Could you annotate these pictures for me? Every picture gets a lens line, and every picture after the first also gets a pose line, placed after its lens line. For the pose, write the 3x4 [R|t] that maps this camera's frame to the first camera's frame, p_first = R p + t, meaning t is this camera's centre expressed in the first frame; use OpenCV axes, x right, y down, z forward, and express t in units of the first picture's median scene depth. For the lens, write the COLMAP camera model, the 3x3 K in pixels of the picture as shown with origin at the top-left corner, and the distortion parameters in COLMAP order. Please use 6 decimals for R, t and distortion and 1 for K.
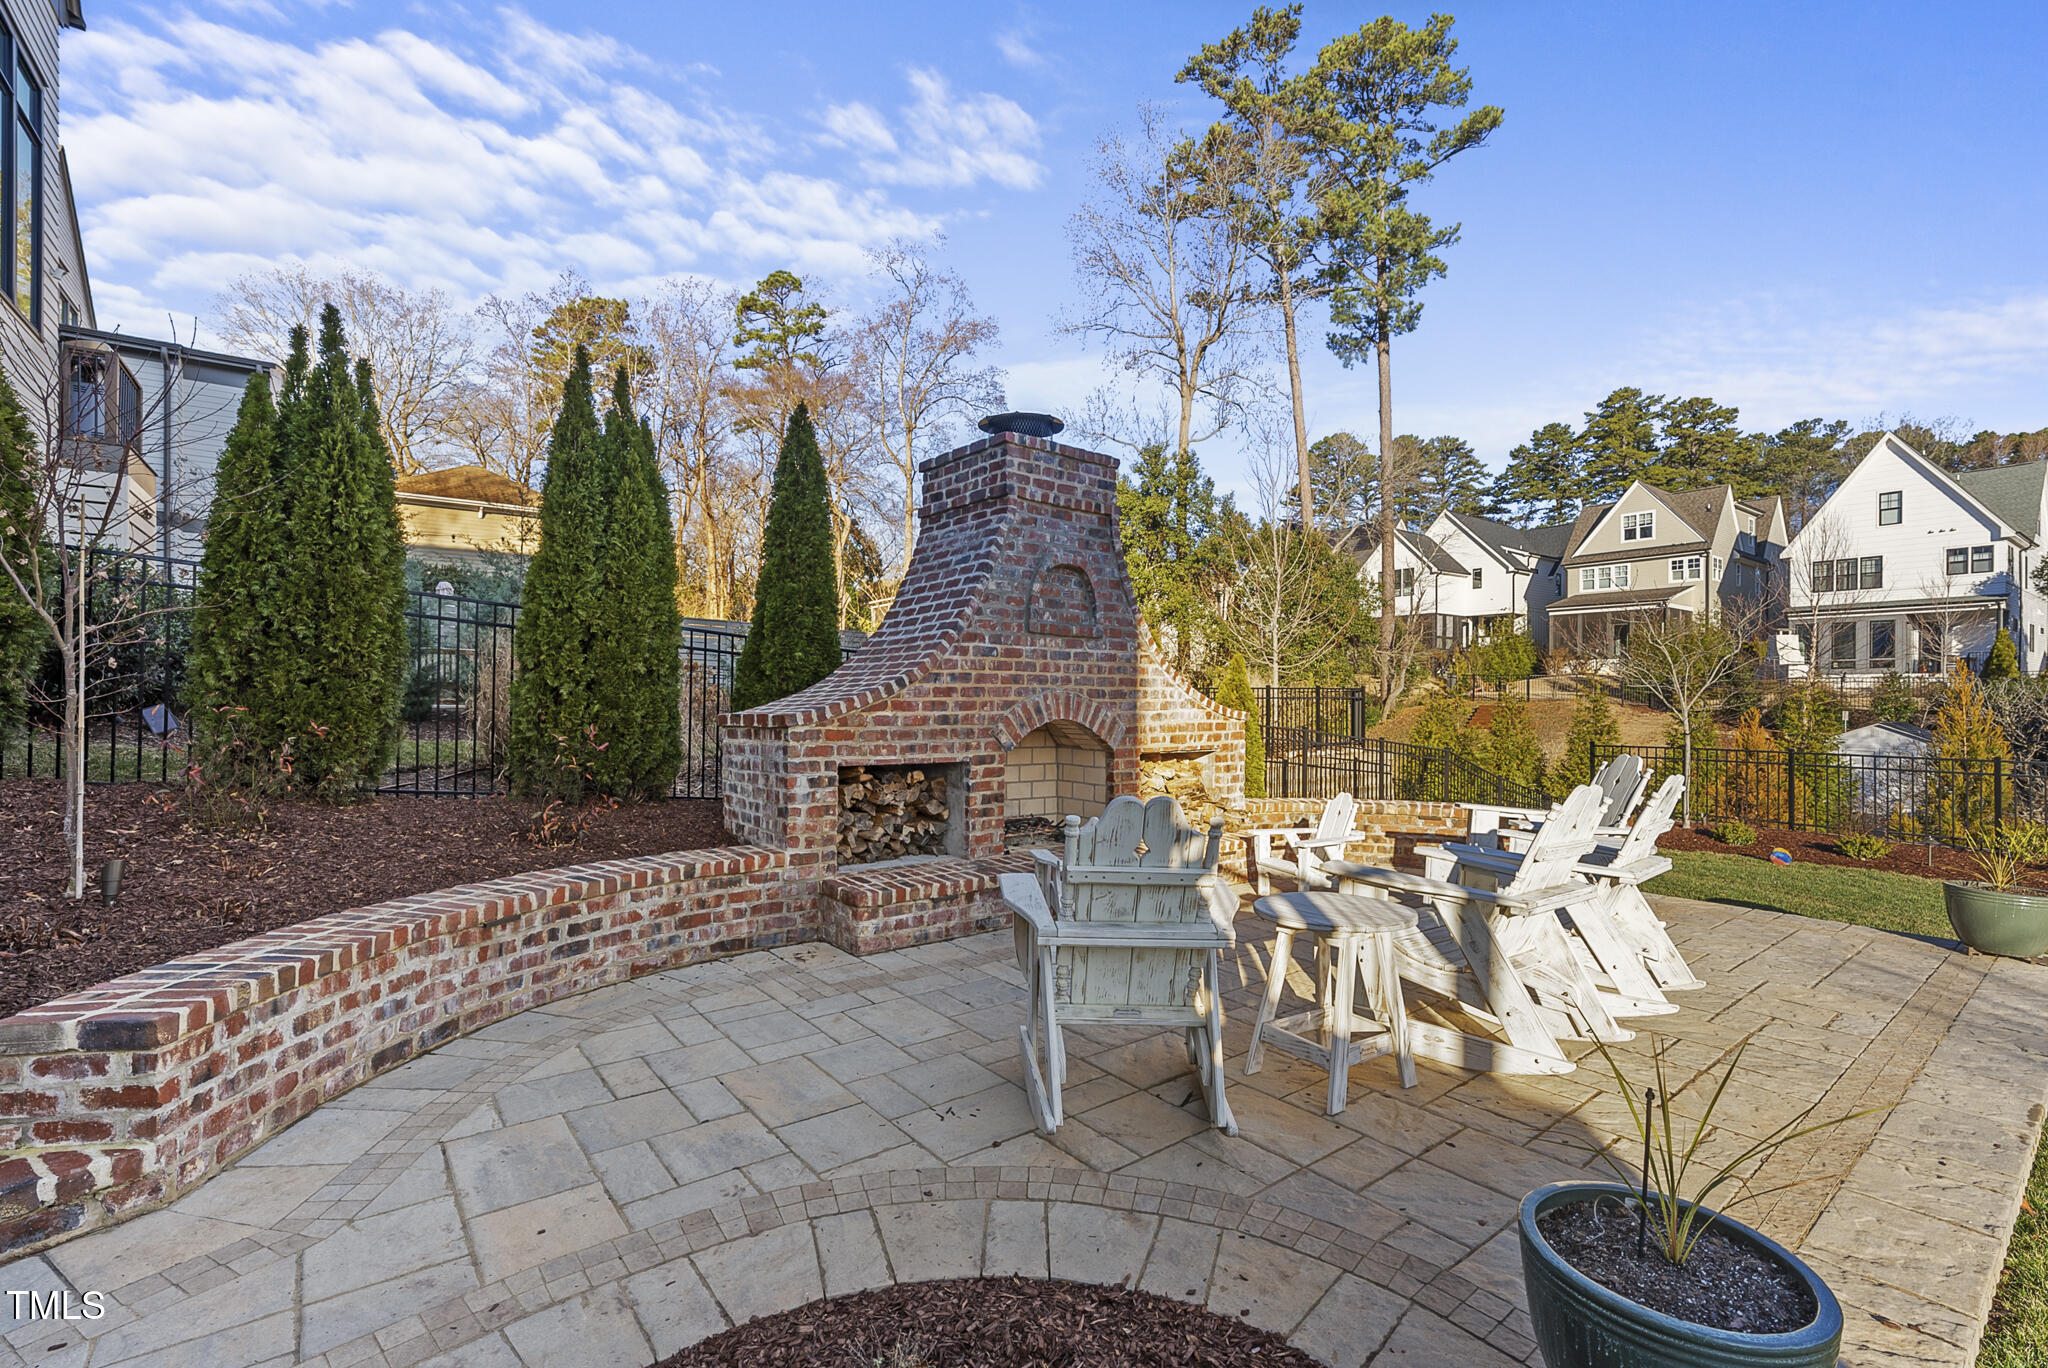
lens RADIAL K [[904.7, 0, 1024.9], [0, 904.7, 695.4], [0, 0, 1]] dist [-0.000604, 0.000296]
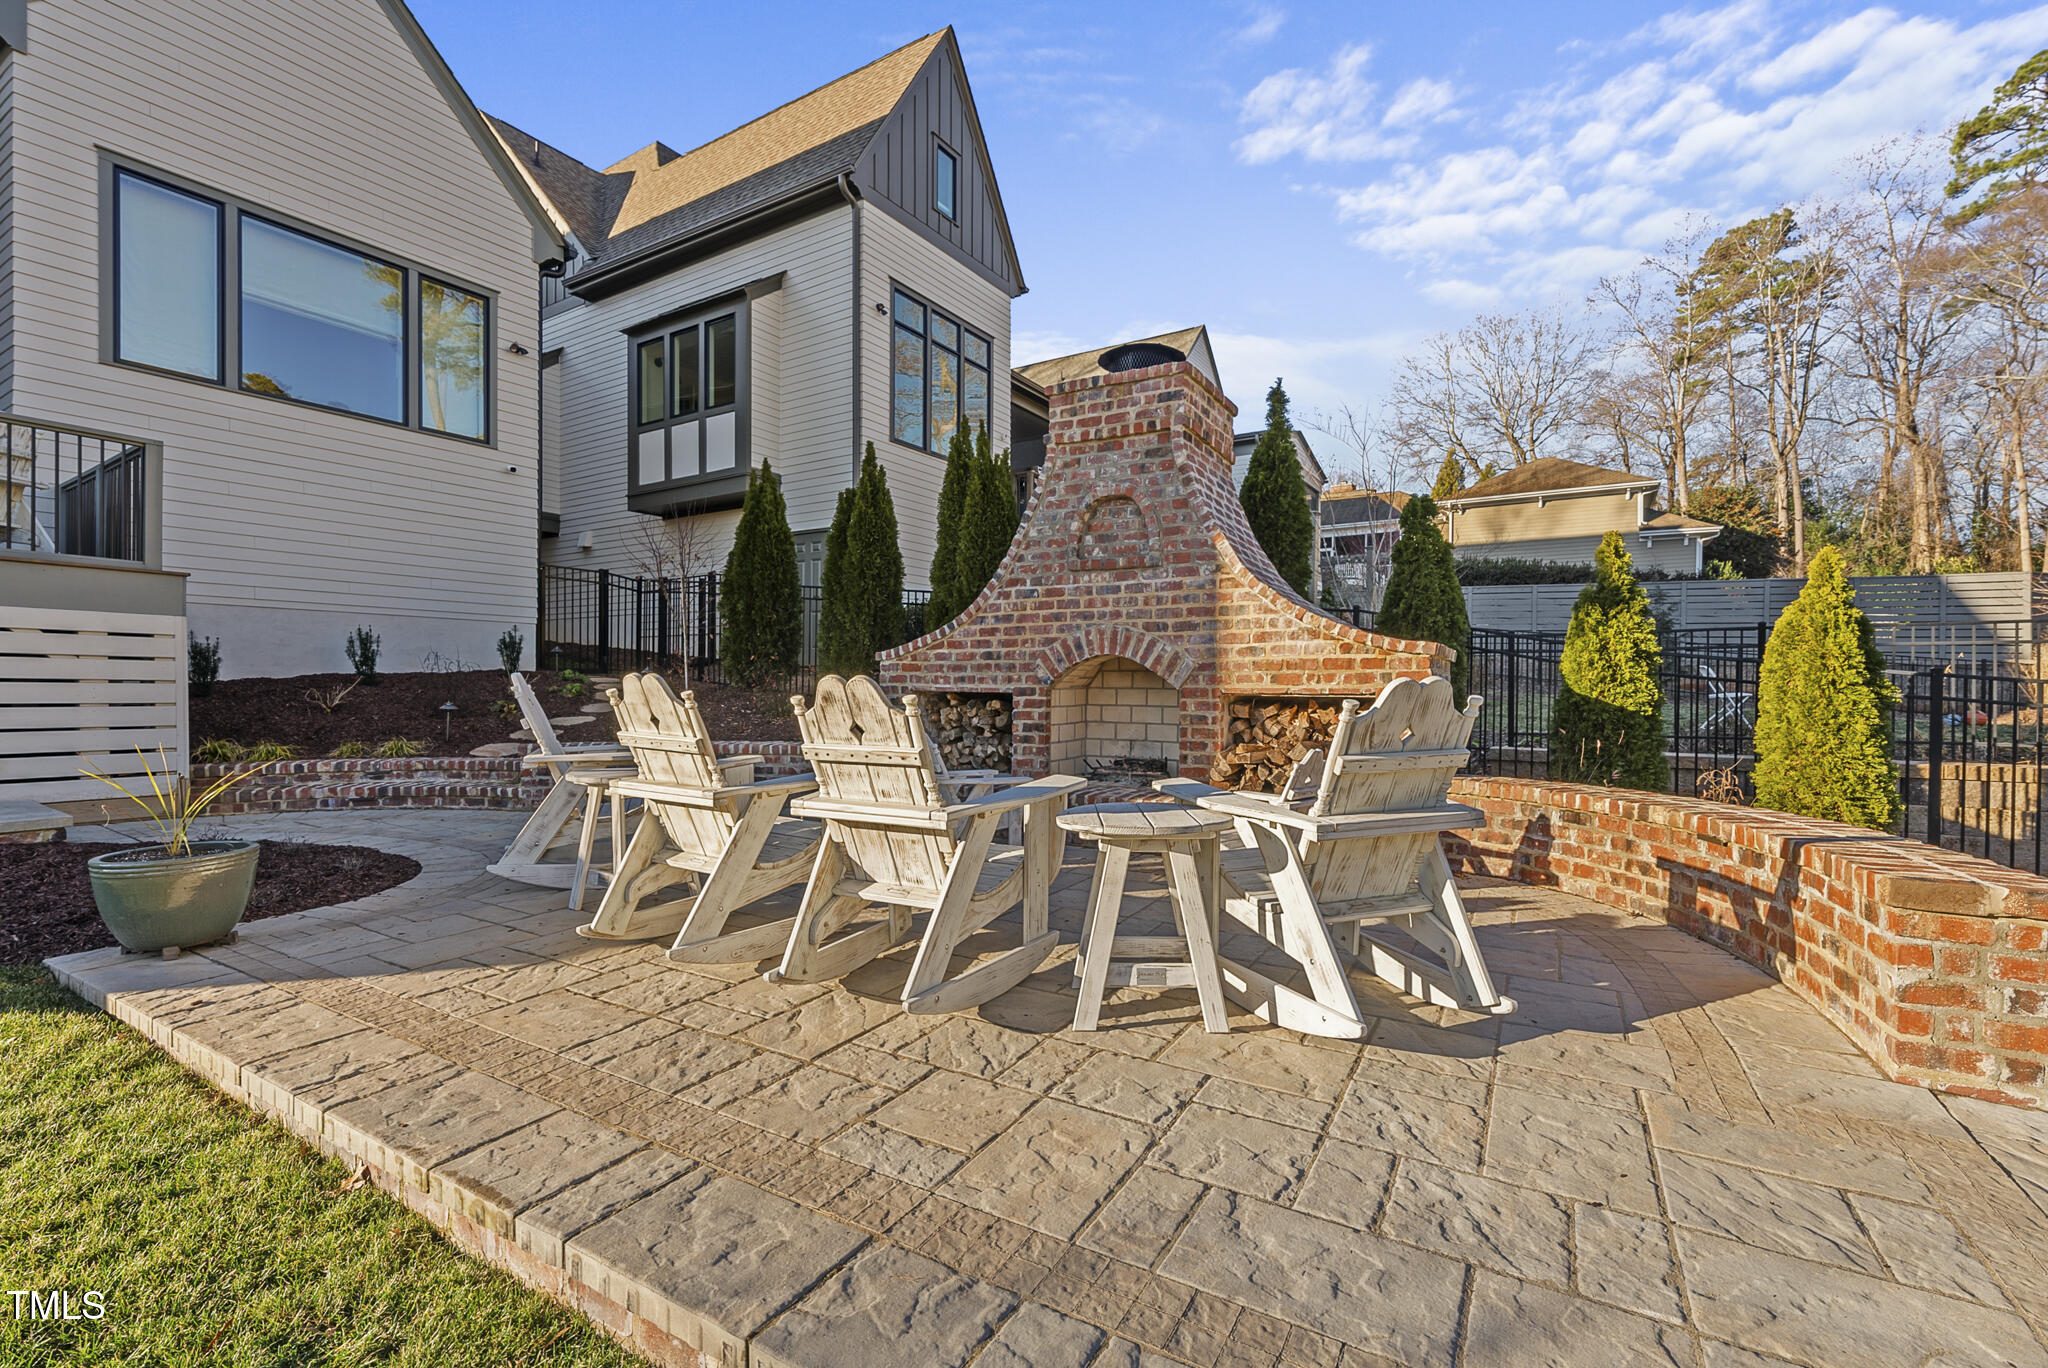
lens RADIAL K [[893.8, 0, 1024.0], [0, 893.8, 684.0], [0, 0, 1]] dist [0.002481, 0.000239]
pose [[0.358897, -0.005850, -0.933359, 0.967563], [0.001439, 0.999983, -0.005715, 0.067491], [0.933376, 0.000708, 0.358900, 0.601973]]
